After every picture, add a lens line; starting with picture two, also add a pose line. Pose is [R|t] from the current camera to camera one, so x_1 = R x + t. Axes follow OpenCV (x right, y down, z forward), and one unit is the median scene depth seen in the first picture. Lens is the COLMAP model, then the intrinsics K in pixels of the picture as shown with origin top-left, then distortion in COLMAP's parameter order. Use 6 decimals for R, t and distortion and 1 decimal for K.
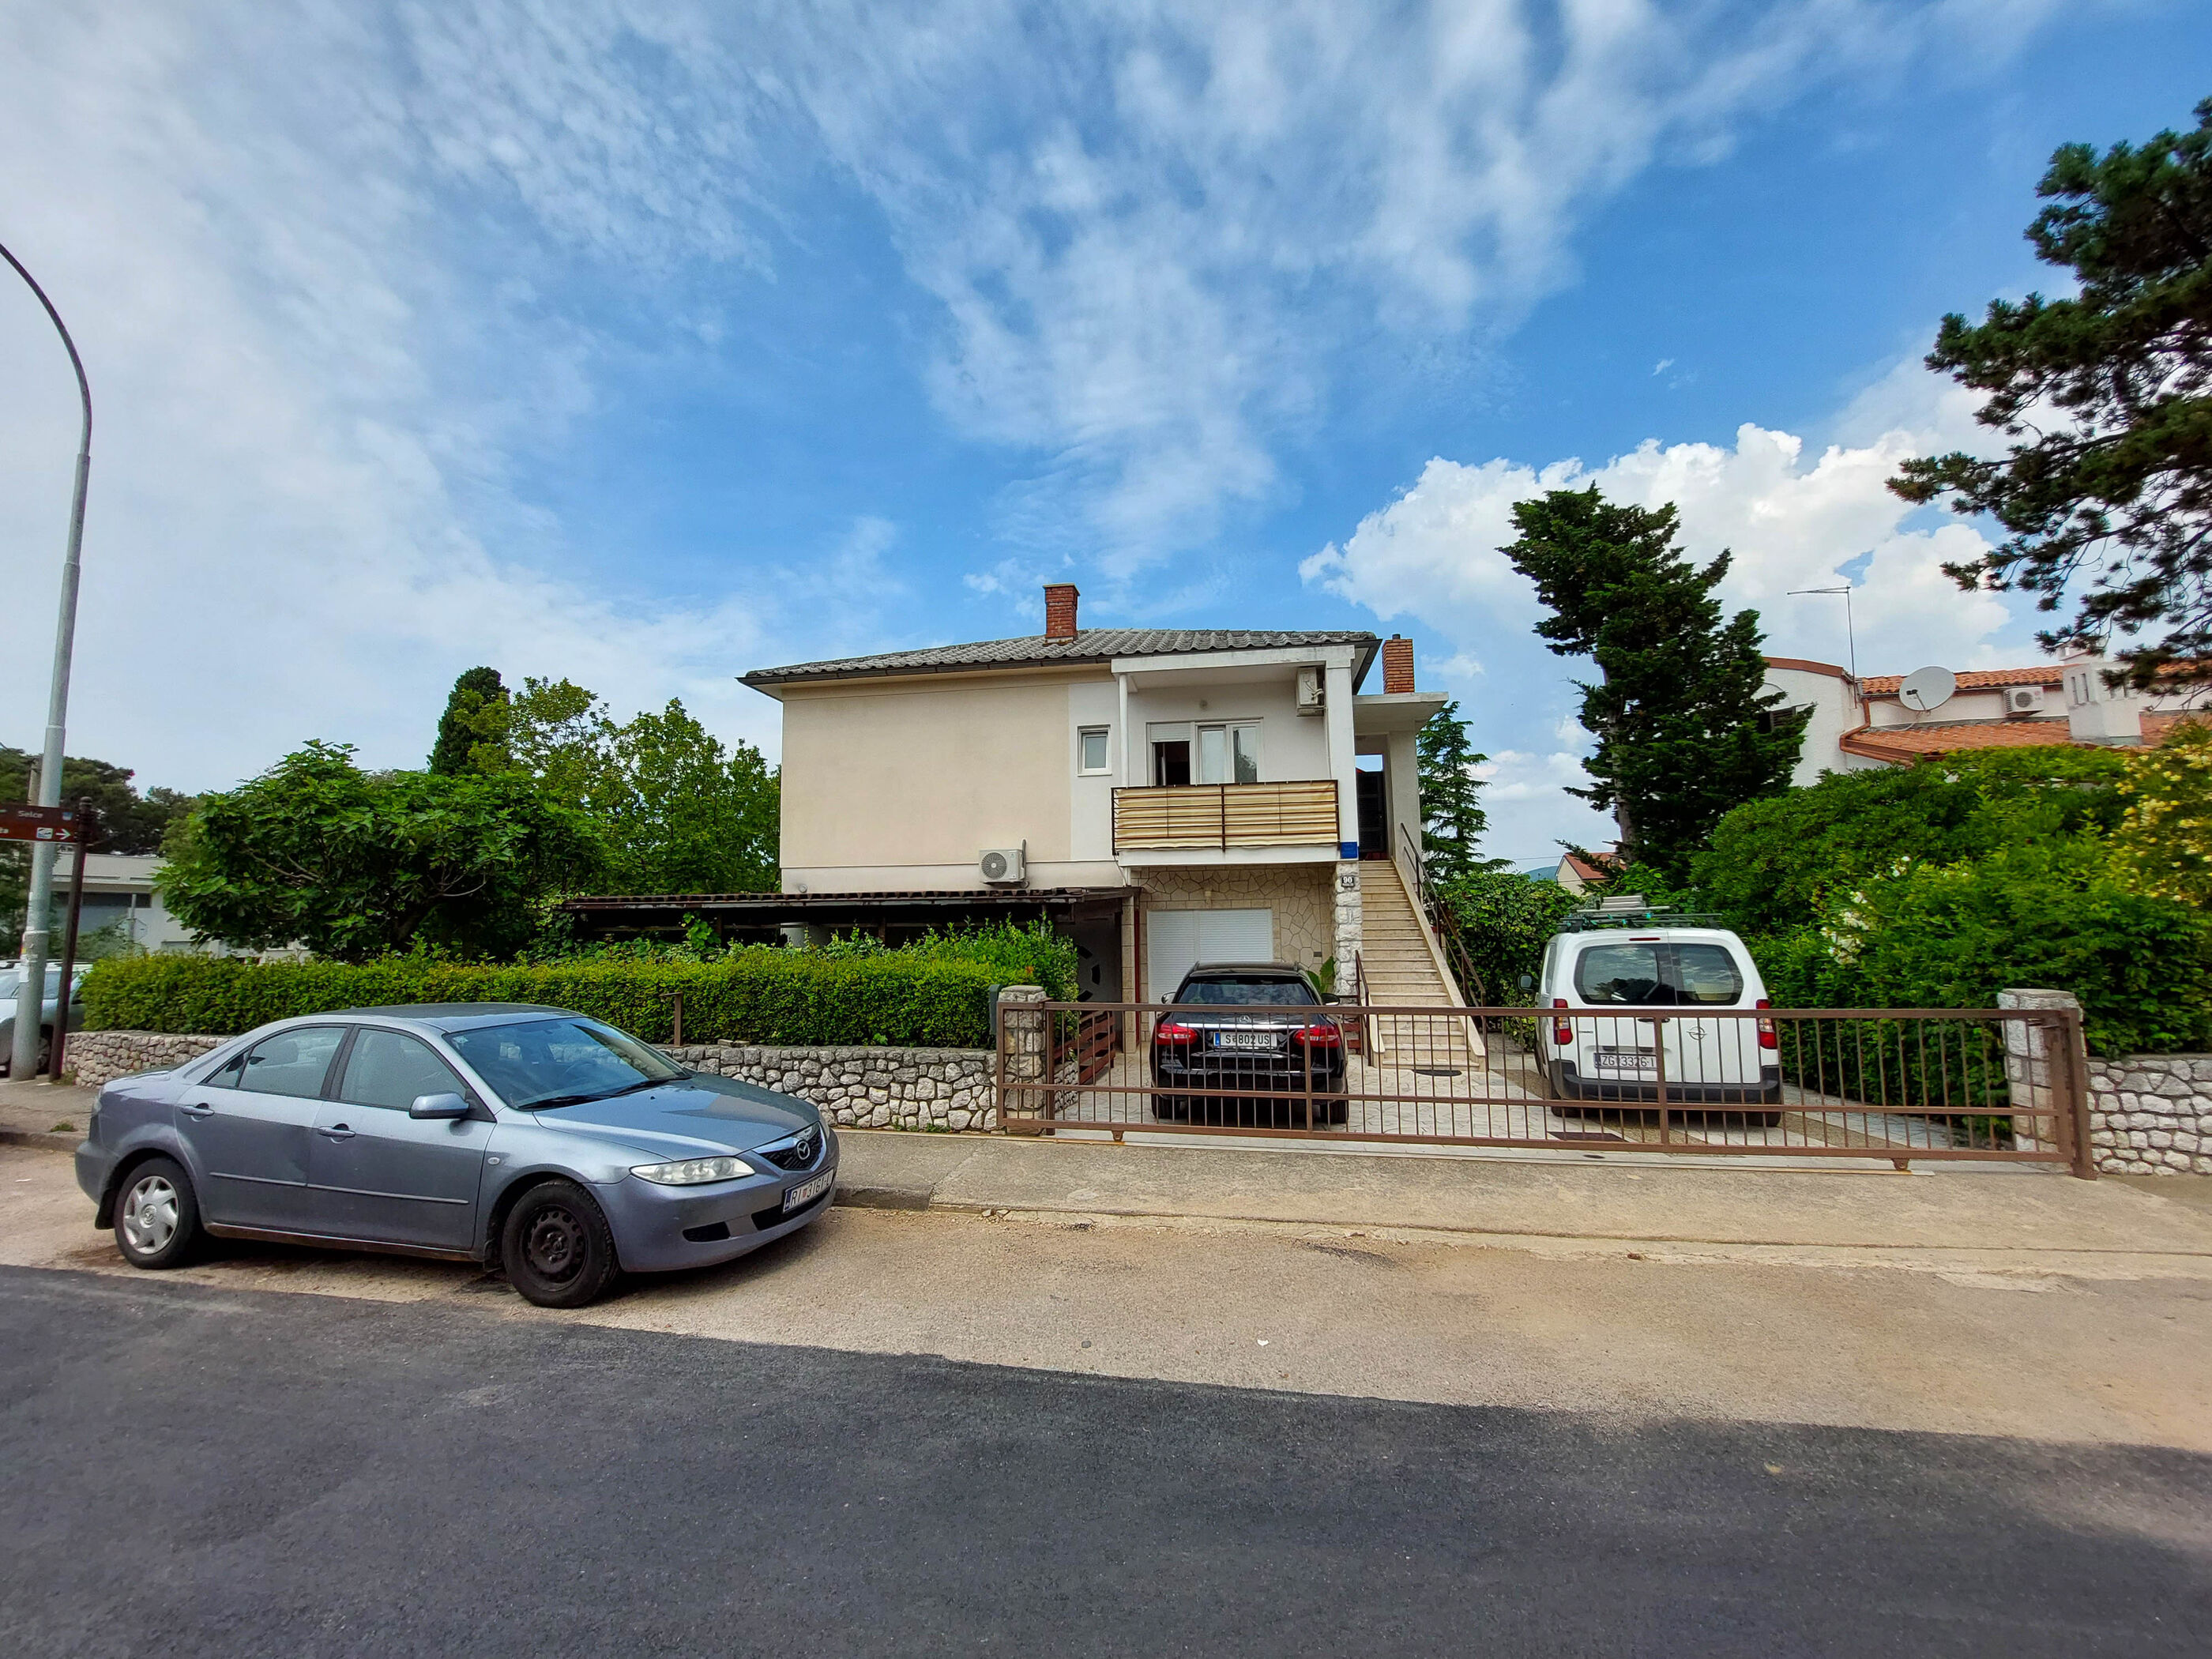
lens RADIAL K [[864.7, 0, 1108.5], [0, 864.7, 844.7], [0, 0, 1]] dist [-0.016419, -0.000851]
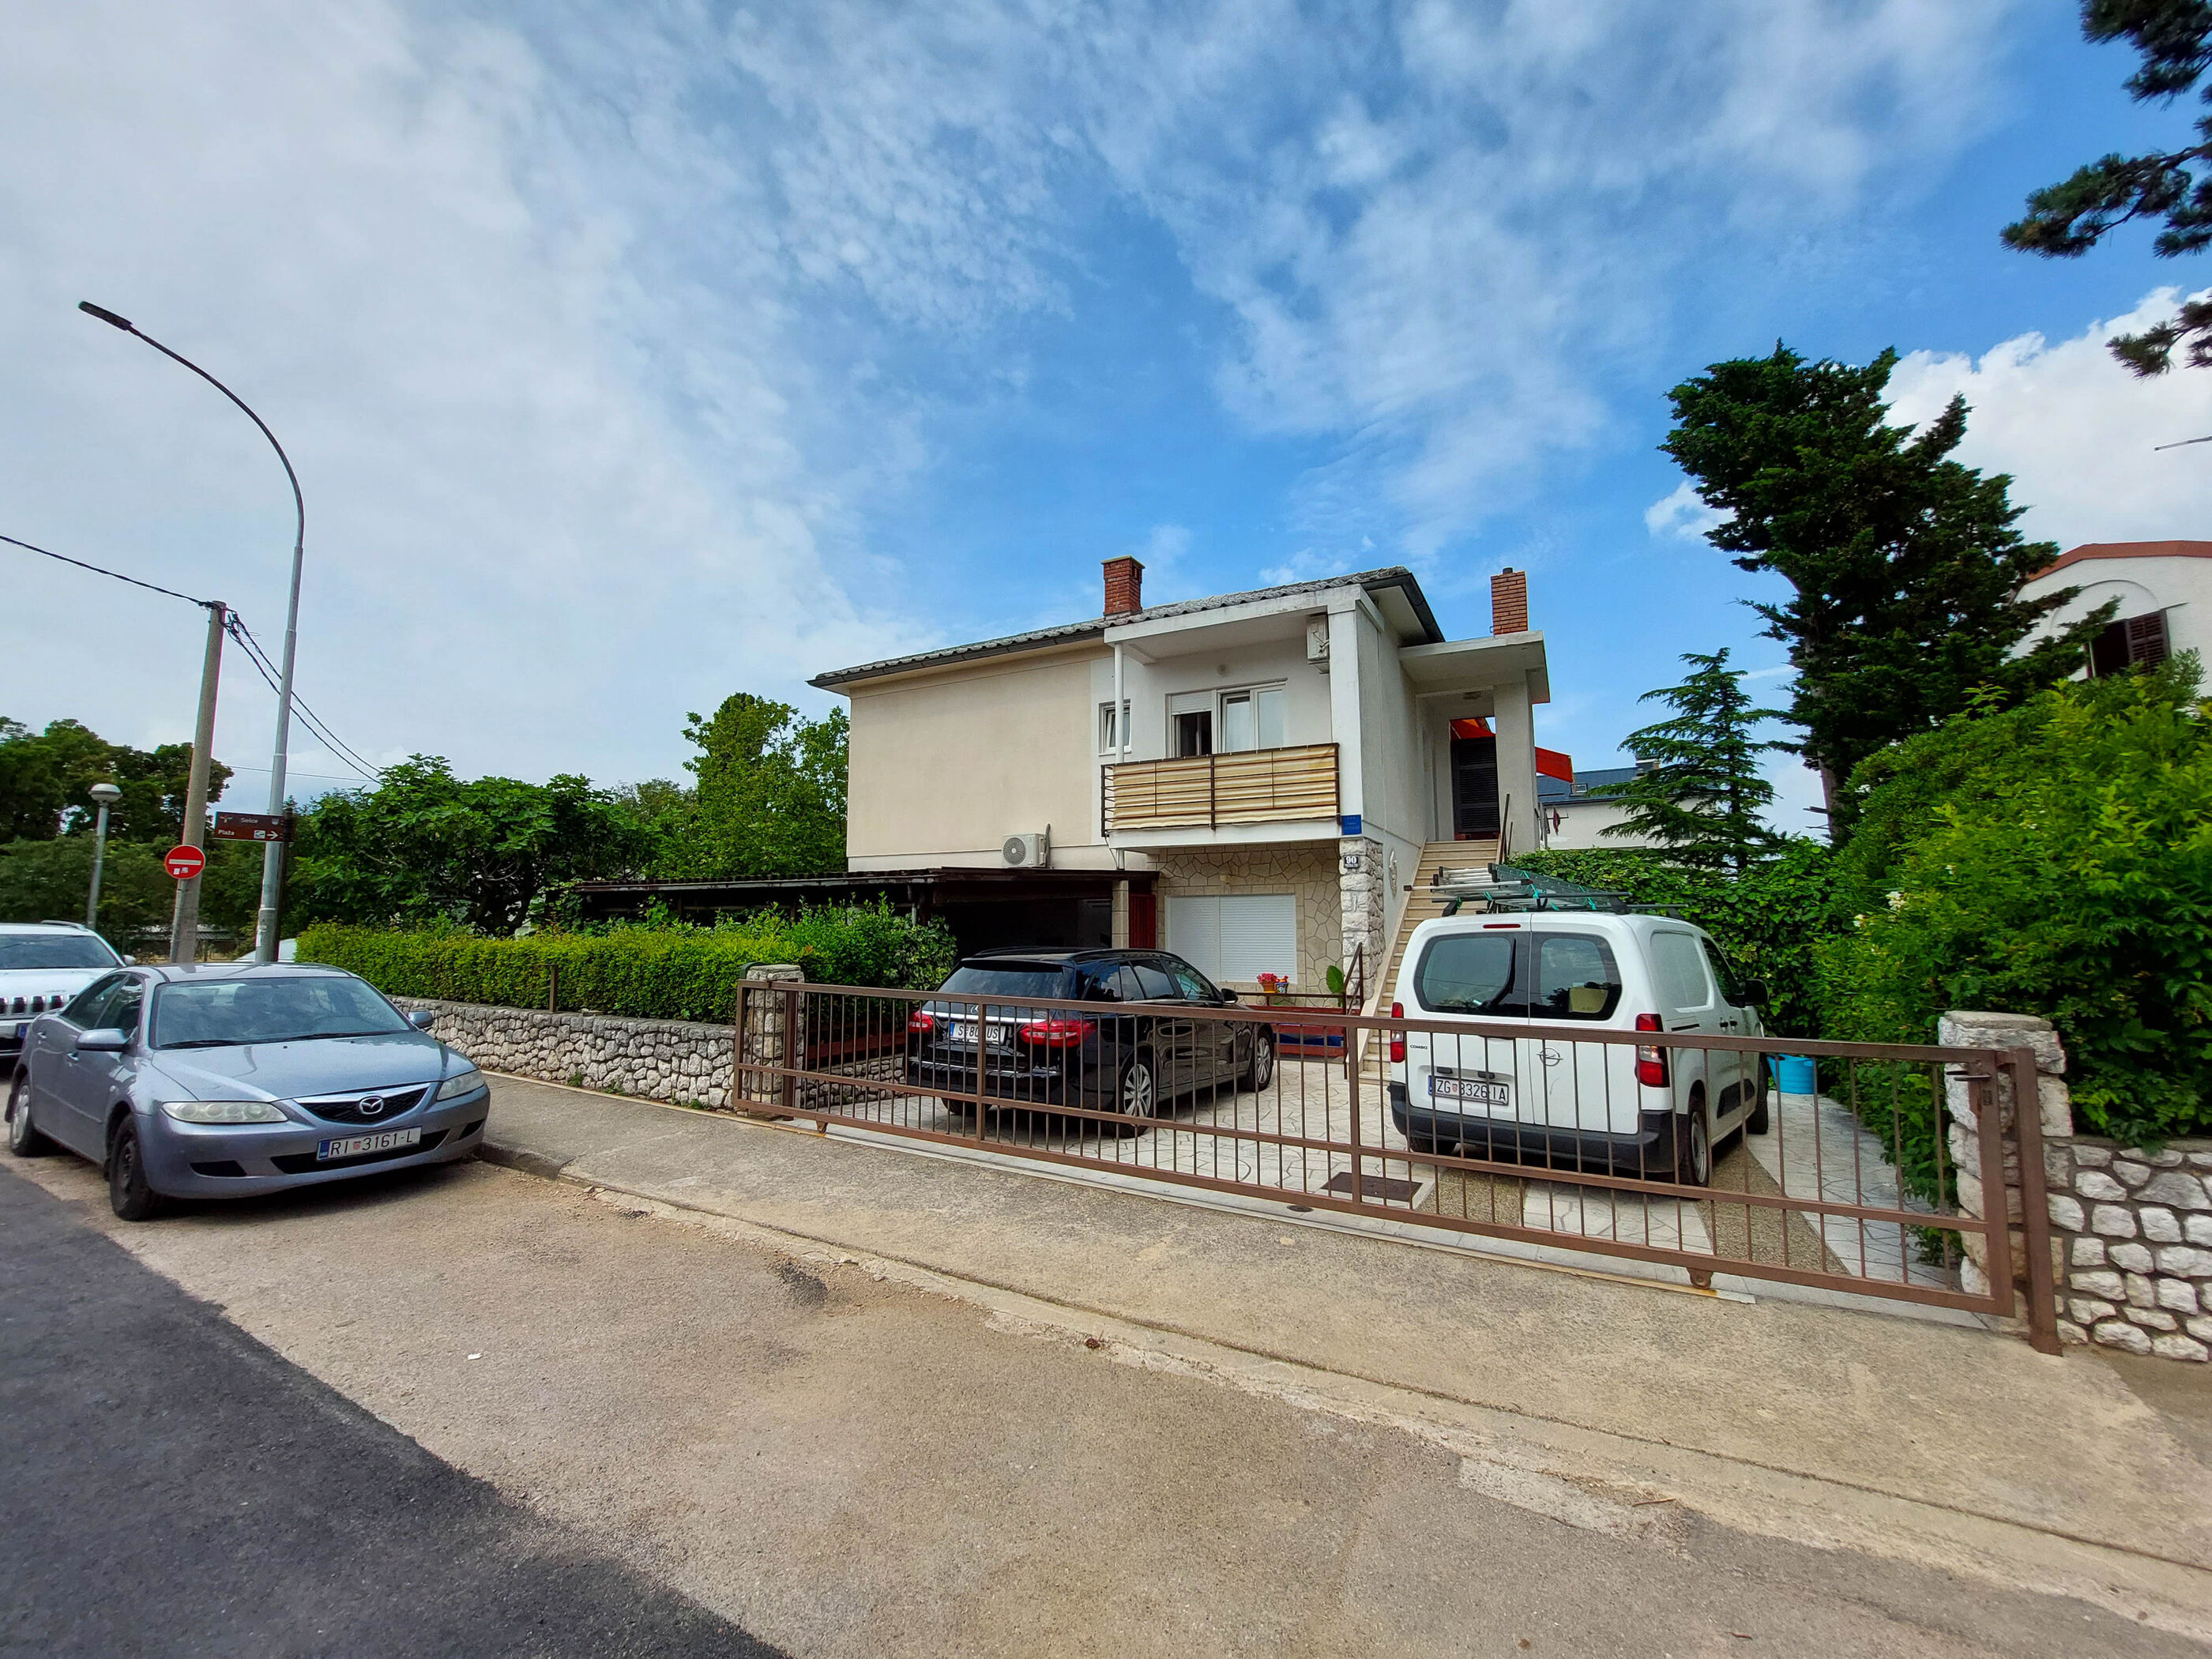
lens RADIAL K [[864.7, 0, 1121.9], [0, 864.7, 835.4], [0, 0, 1]] dist [-0.016419, -0.000851]
pose [[0.946516, -0.021952, -0.321910, 0.552510], [0.020478, 0.999759, -0.007965, 0.030894], [0.322007, 0.000947, 0.946737, 0.191623]]
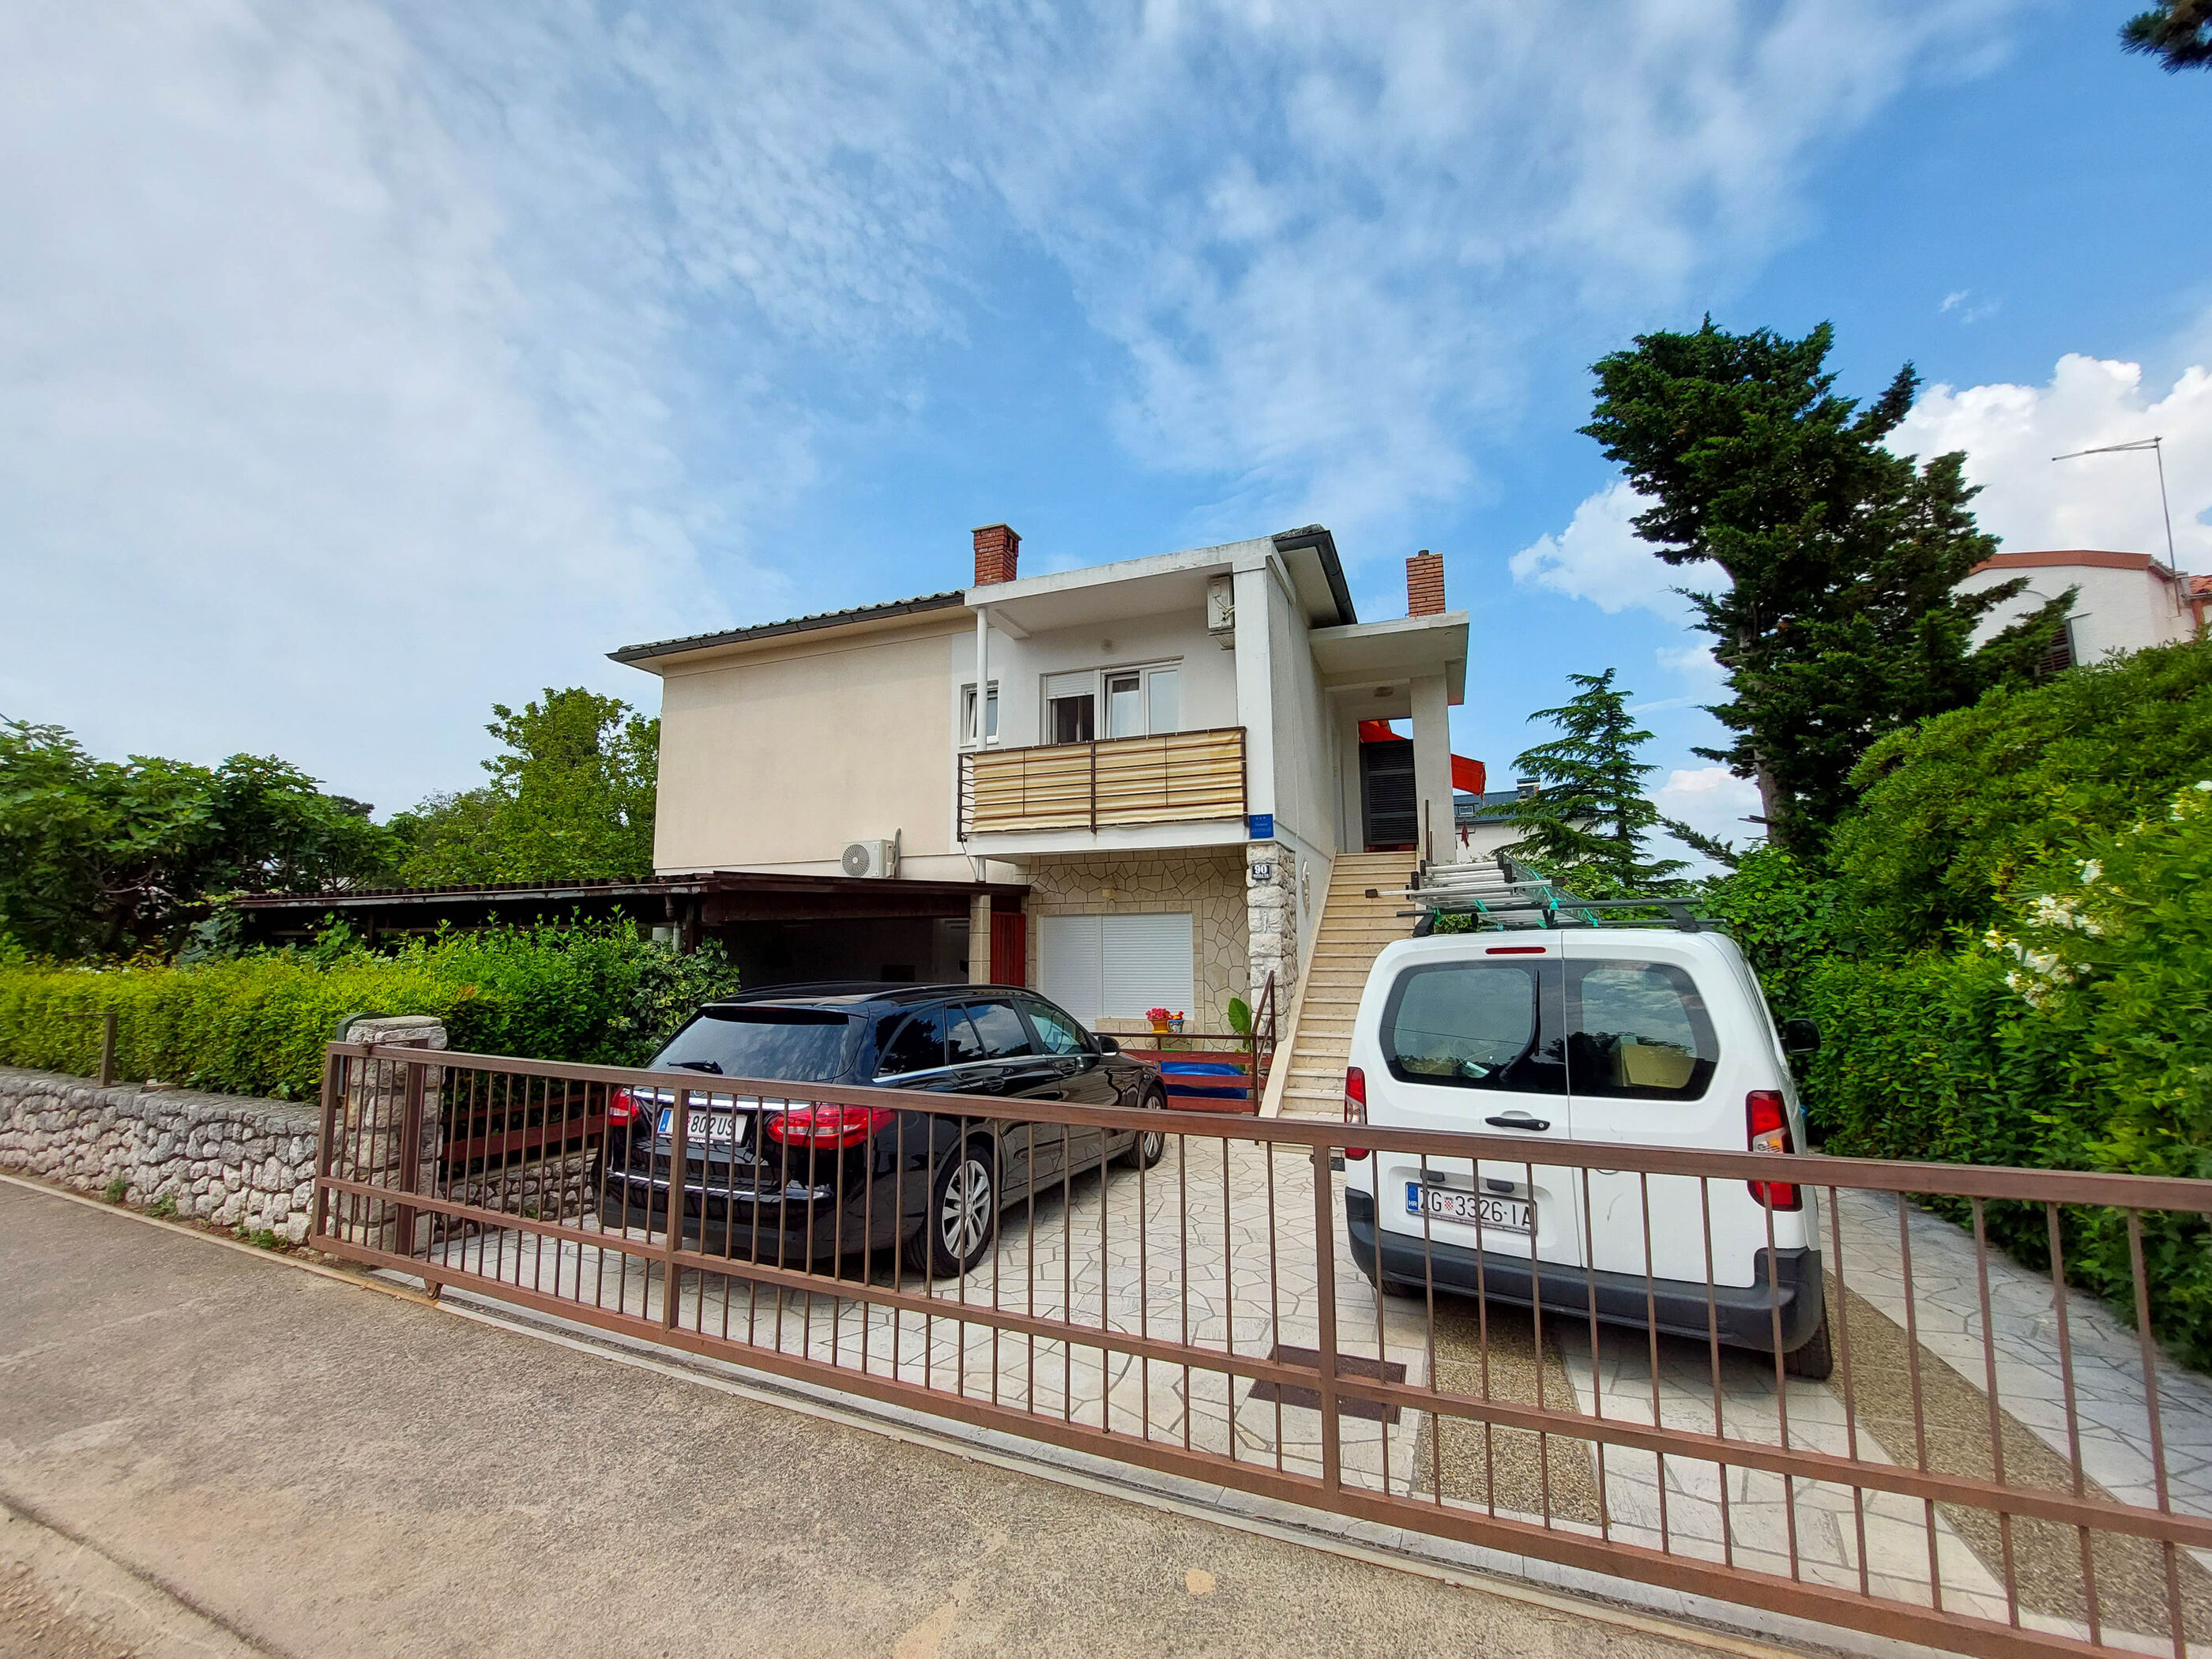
lens RADIAL K [[864.7, 0, 1108.9], [0, 864.7, 827.1], [0, 0, 1]] dist [-0.016419, -0.000851]
pose [[0.976487, -0.024498, -0.214179, 0.503273], [0.015502, 0.998930, -0.043581, 0.058019], [0.215018, 0.039236, 0.975822, 0.473020]]
